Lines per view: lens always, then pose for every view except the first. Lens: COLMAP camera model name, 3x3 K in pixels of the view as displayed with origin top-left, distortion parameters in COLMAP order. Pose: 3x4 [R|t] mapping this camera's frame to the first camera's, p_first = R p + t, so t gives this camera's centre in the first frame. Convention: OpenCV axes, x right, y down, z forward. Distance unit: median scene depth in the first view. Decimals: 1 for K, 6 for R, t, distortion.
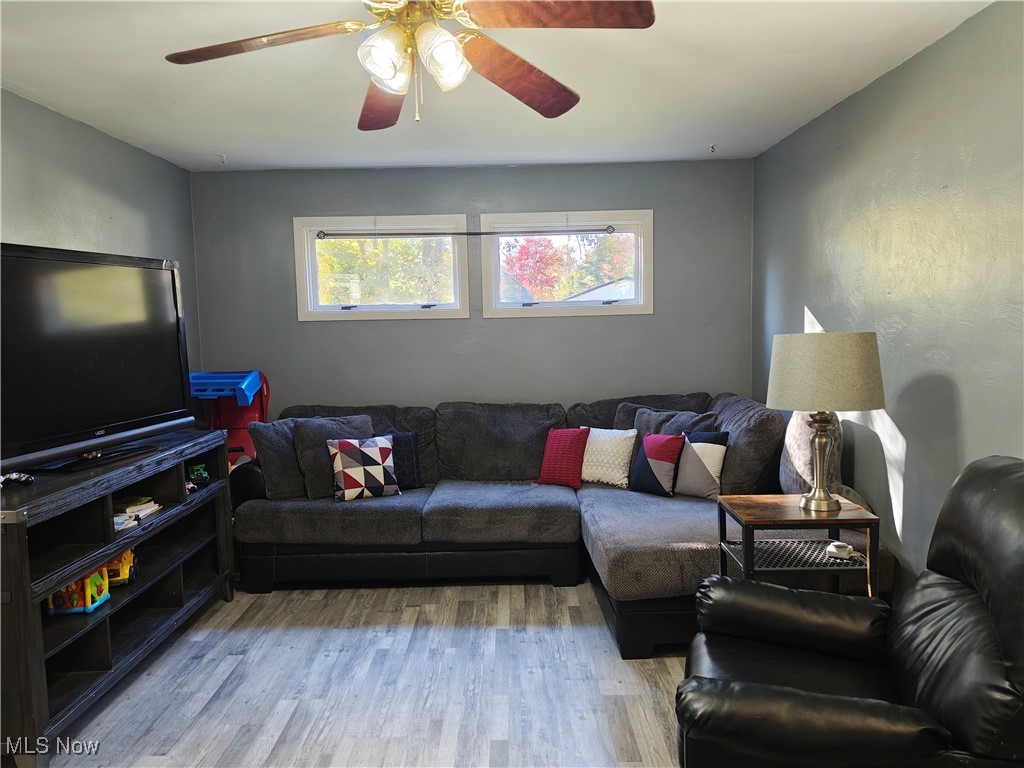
lens RADIAL K [[757.9, 0, 505.9], [0, 757.9, 379.6], [0, 0, 1]] dist [0.068364, -0.107184]
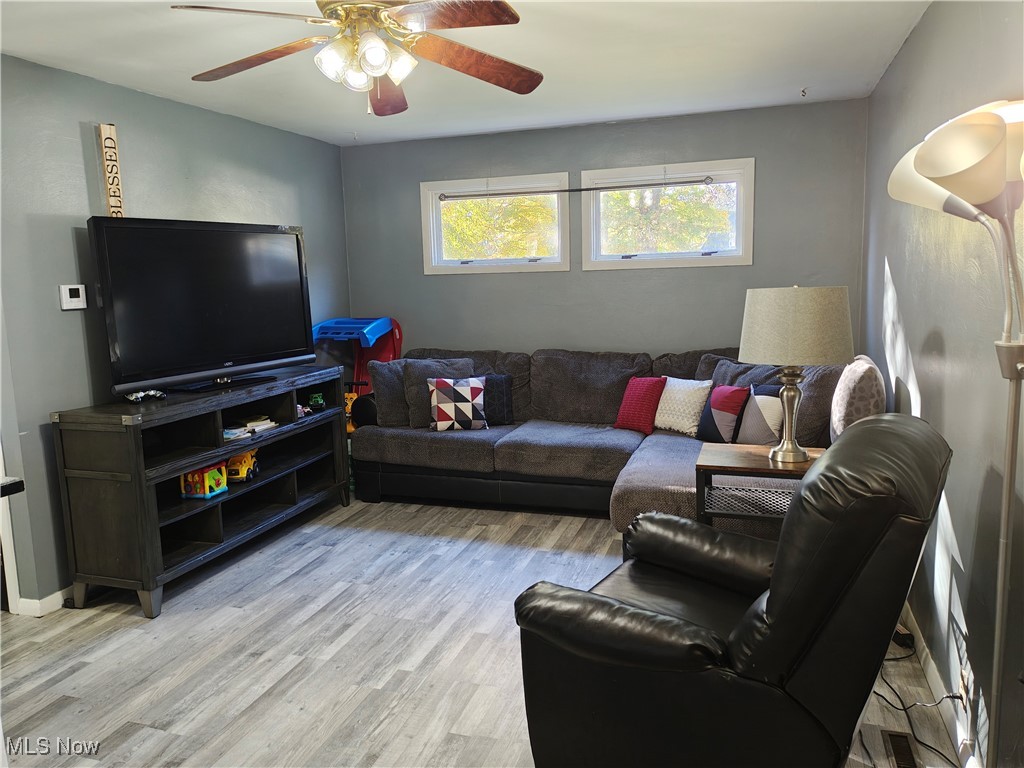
lens RADIAL K [[751.6, 0, 509.0], [0, 751.6, 376.0], [0, 0, 1]] dist [0.069684, -0.088766]
pose [[0.948976, 0.037934, -0.313059, 0.260032], [-0.018118, 0.997657, 0.065966, -0.002445], [0.314827, -0.056928, 0.947440, -0.049254]]
